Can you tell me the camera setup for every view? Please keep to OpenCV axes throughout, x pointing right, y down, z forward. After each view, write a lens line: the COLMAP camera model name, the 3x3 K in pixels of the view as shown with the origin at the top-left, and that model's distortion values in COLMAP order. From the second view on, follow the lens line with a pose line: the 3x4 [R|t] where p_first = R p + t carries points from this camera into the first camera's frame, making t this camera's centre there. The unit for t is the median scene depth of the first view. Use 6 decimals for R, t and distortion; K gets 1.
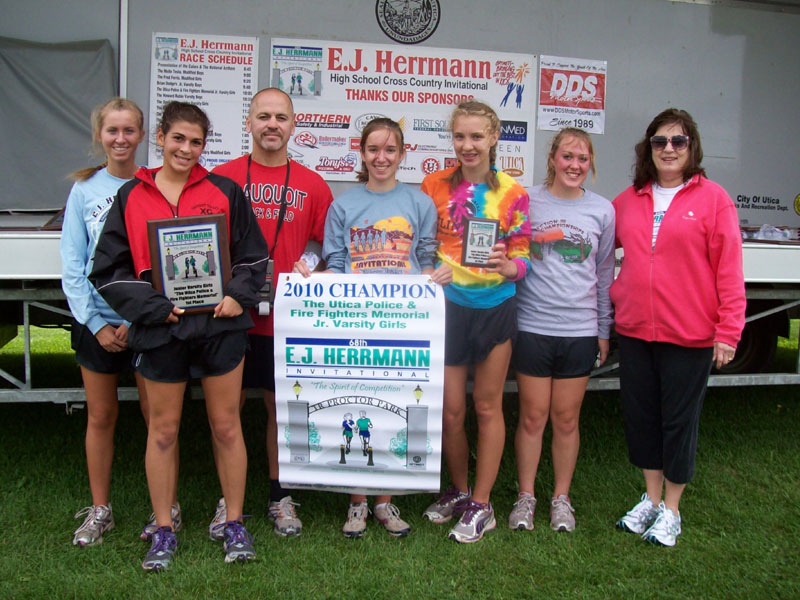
lens RADIAL K [[827.1, 0, 384.6], [0, 827.1, 285.7], [0, 0, 1]] dist [-0.167288, 0.119482]
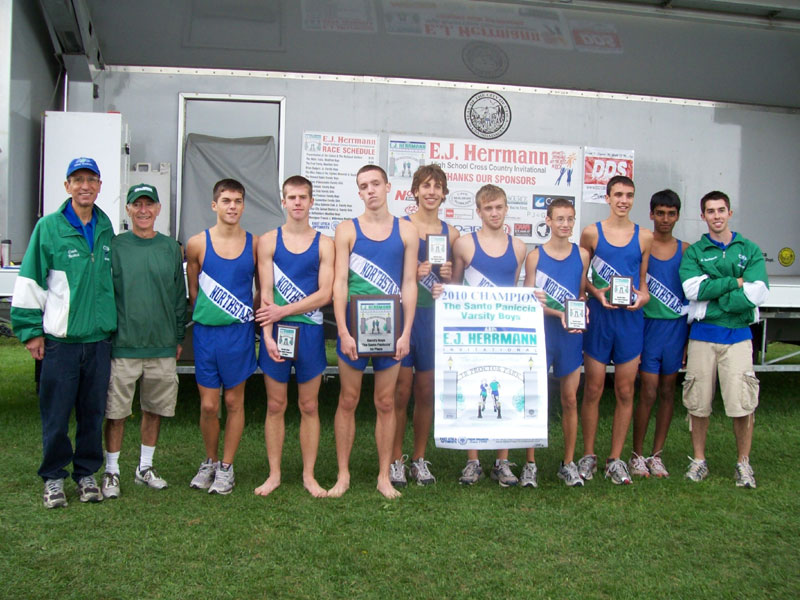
lens RADIAL K [[827.1, 0, 384.6], [0, 827.1, 285.7], [0, 0, 1]] dist [-0.167288, 0.119482]
pose [[0.999803, 0.004010, -0.019449, -0.117916], [-0.005127, 0.998321, -0.057702, 0.025950], [0.019185, 0.057790, 0.998144, -0.356893]]
